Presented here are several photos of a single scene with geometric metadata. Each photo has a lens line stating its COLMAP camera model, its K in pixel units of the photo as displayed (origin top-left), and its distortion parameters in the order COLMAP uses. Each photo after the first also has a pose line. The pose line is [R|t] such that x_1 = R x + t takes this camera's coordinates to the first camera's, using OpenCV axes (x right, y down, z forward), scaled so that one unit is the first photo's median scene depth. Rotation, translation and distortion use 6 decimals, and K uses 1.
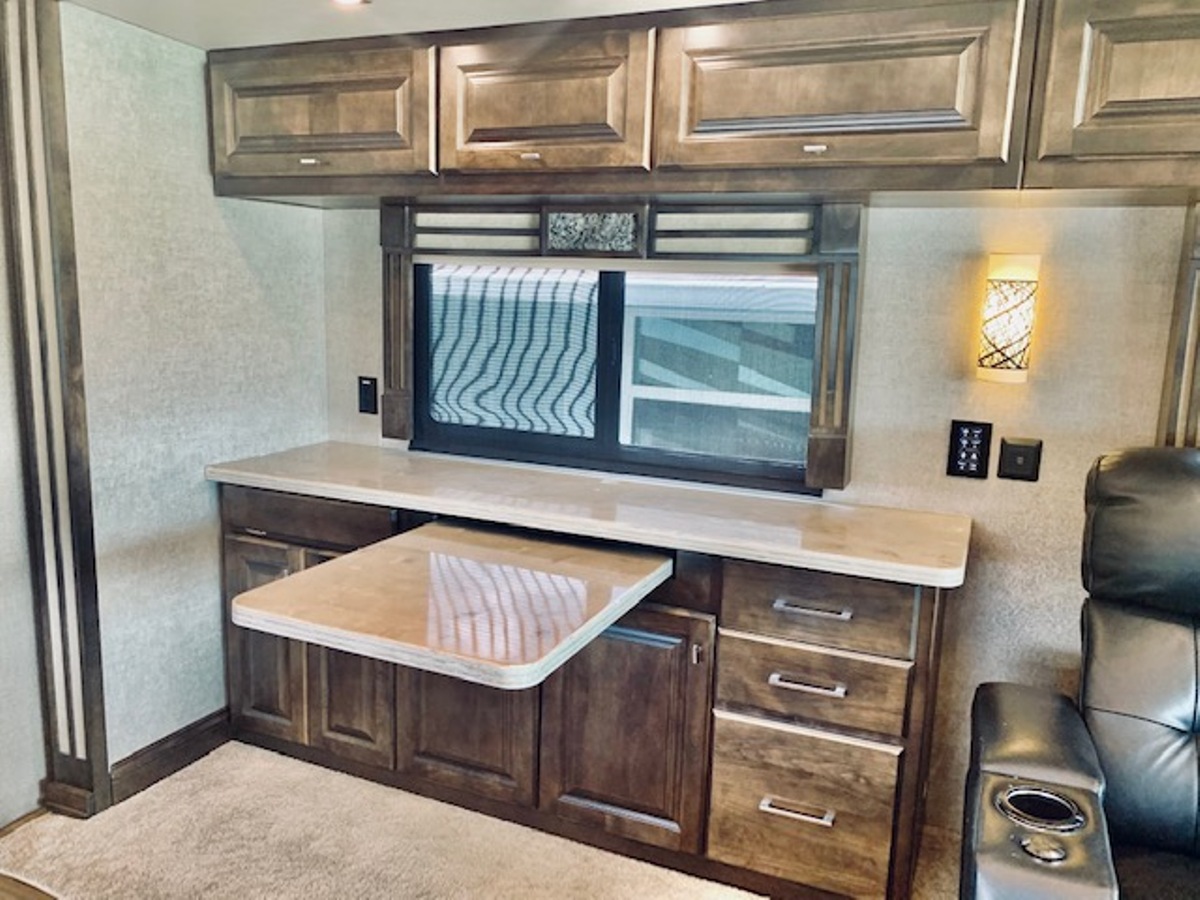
lens RADIAL K [[925.4, 0, 595.7], [0, 925.4, 446.0], [0, 0, 1]] dist [0.007030, -0.005355]
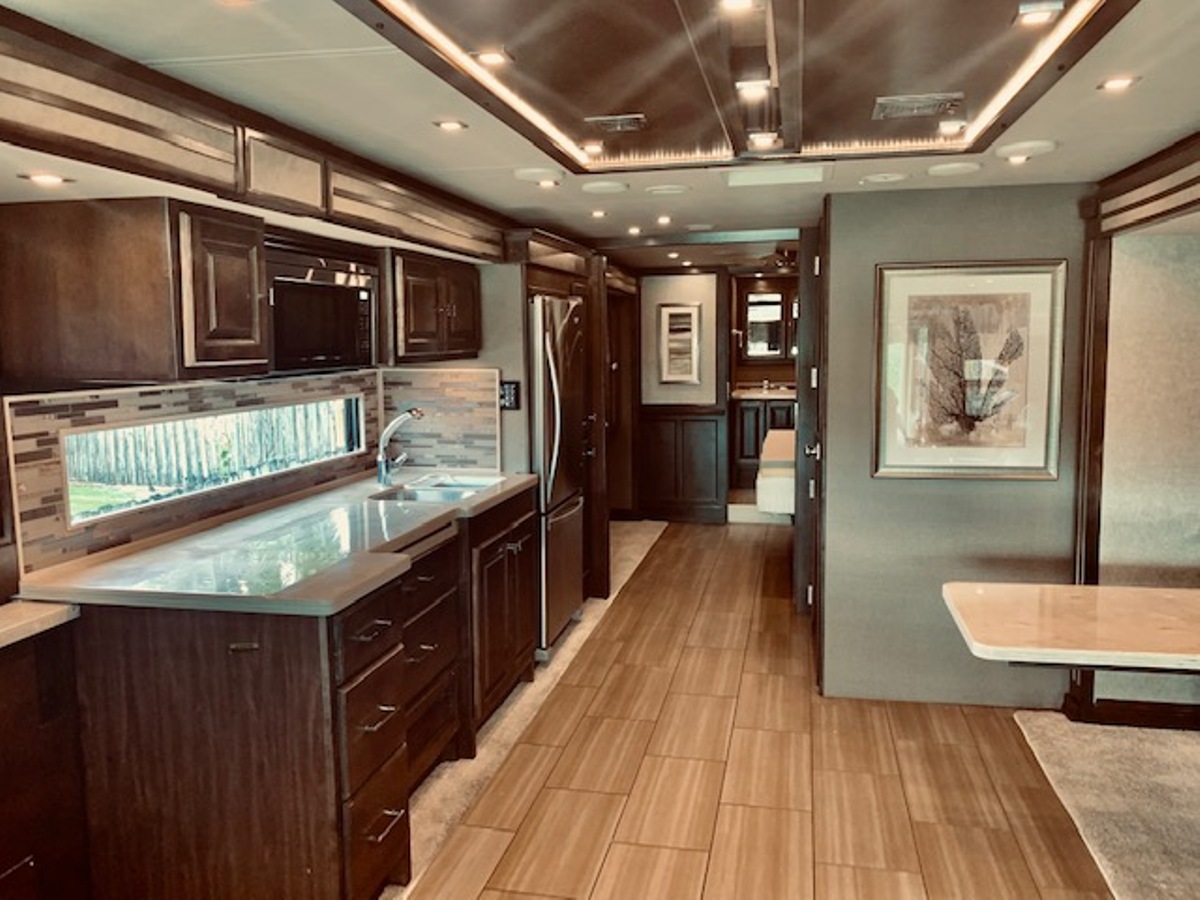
lens RADIAL K [[925.7, 0, 608.8], [0, 925.7, 446.2], [0, 0, 1]] dist [0.030724, -0.035052]
pose [[0.215801, 0.080626, -0.973103, 0.875806], [-0.139999, 0.988843, 0.050883, -0.048946], [0.966349, 0.125253, 0.224681, -0.227917]]
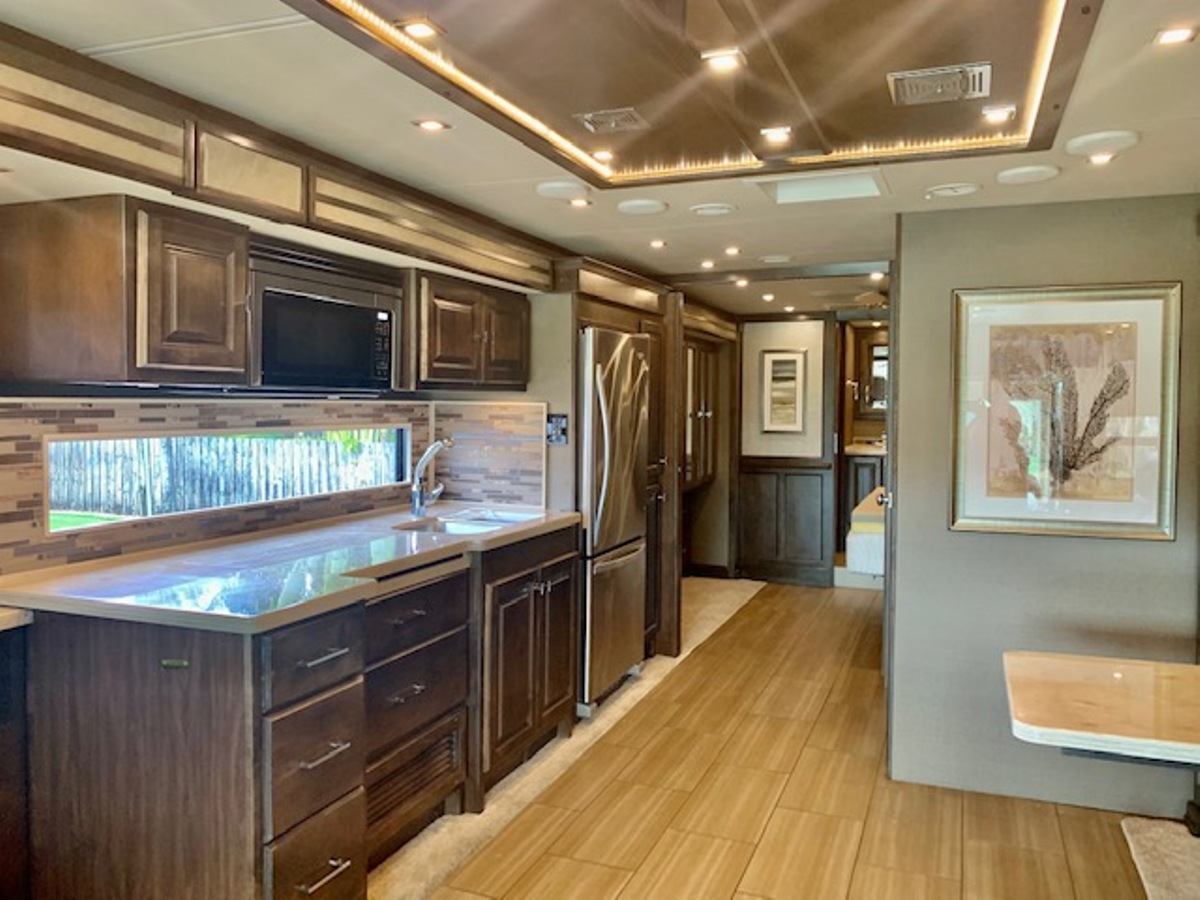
lens RADIAL K [[925.7, 0, 603.5], [0, 925.7, 442.4], [0, 0, 1]] dist [0.030724, -0.035052]
pose [[0.049129, 0.014390, -0.998689, 0.789822], [-0.166200, 0.986074, 0.006032, -0.027899], [0.984868, 0.165685, 0.050836, -0.003262]]
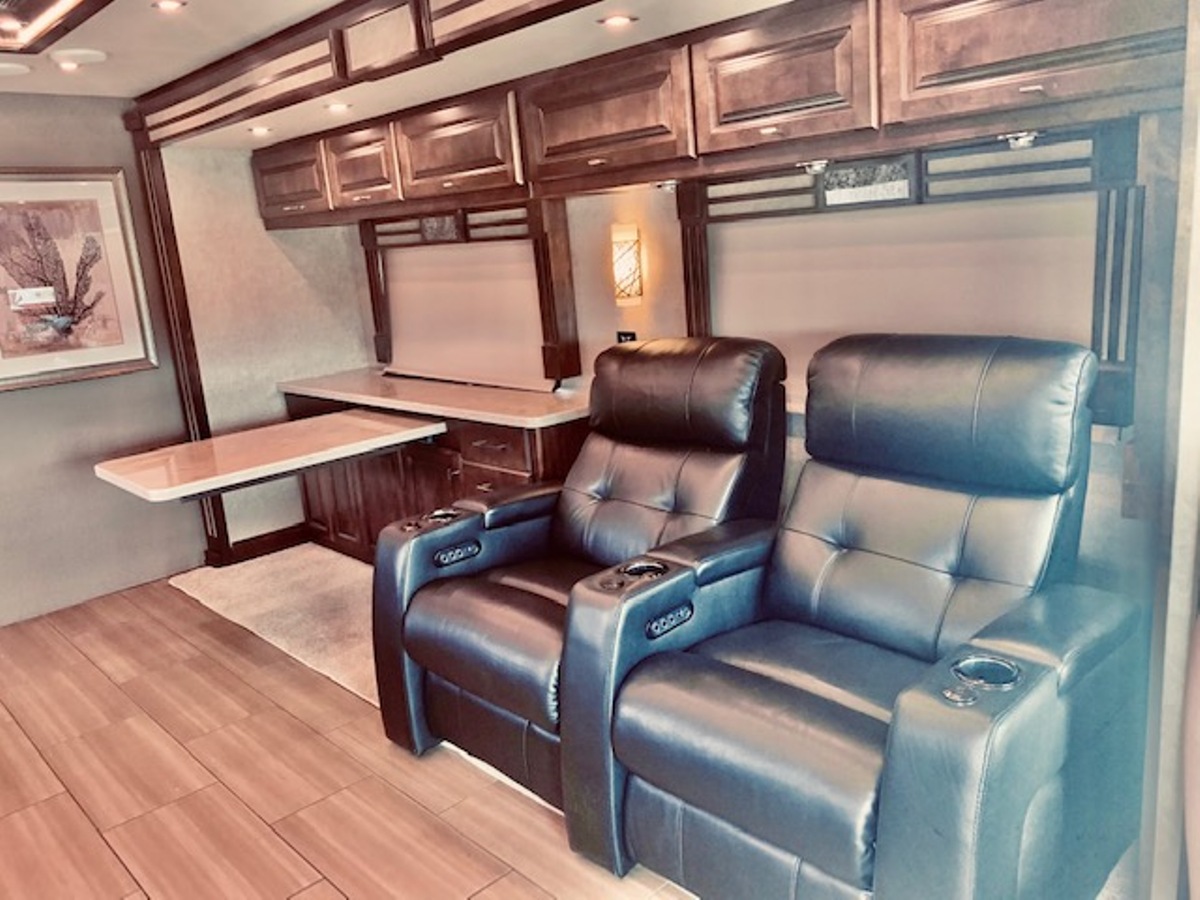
lens RADIAL K [[925.7, 0, 592.3], [0, 925.7, 443.8], [0, 0, 1]] dist [0.030724, -0.035052]
pose [[0.919578, -0.017019, -0.392540, 0.975790], [0.042478, 0.997512, 0.056262, 0.073499], [0.390605, -0.068411, 0.918013, -0.474283]]
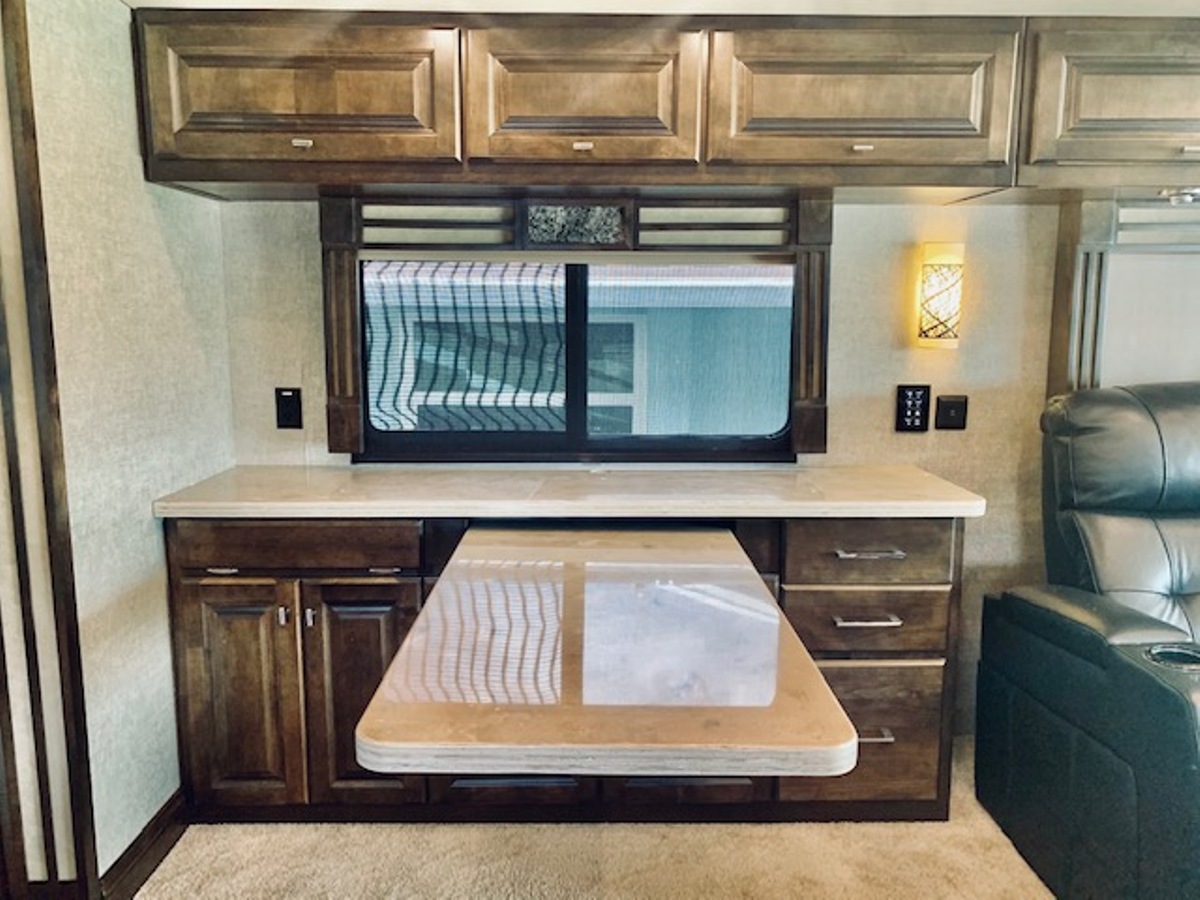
lens RADIAL K [[937.6, 0, 596.5], [0, 937.6, 443.2], [0, 0, 1]] dist [0.004763, 0.000636]
pose [[0.909637, -0.089156, 0.405723, -0.463959], [0.096225, 0.995355, 0.002989, 0.005868], [-0.404105, 0.036321, 0.913991, 0.070024]]
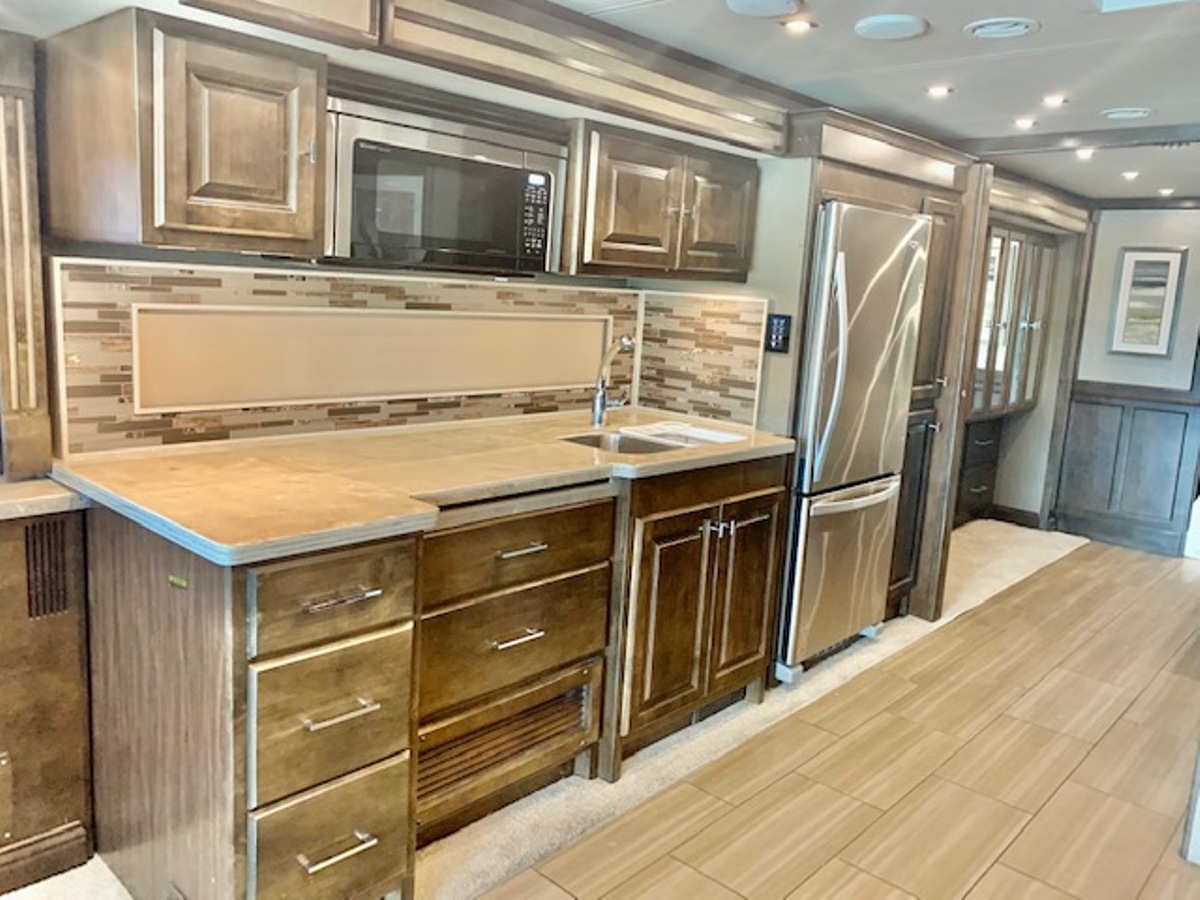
lens RADIAL K [[925.7, 0, 604.7], [0, 925.7, 438.7], [0, 0, 1]] dist [0.030724, -0.035052]
pose [[-0.309102, 0.109110, -0.944749, 0.445907], [-0.218584, 0.958651, 0.182232, -0.075460], [0.925568, 0.262836, -0.272471, 0.188446]]
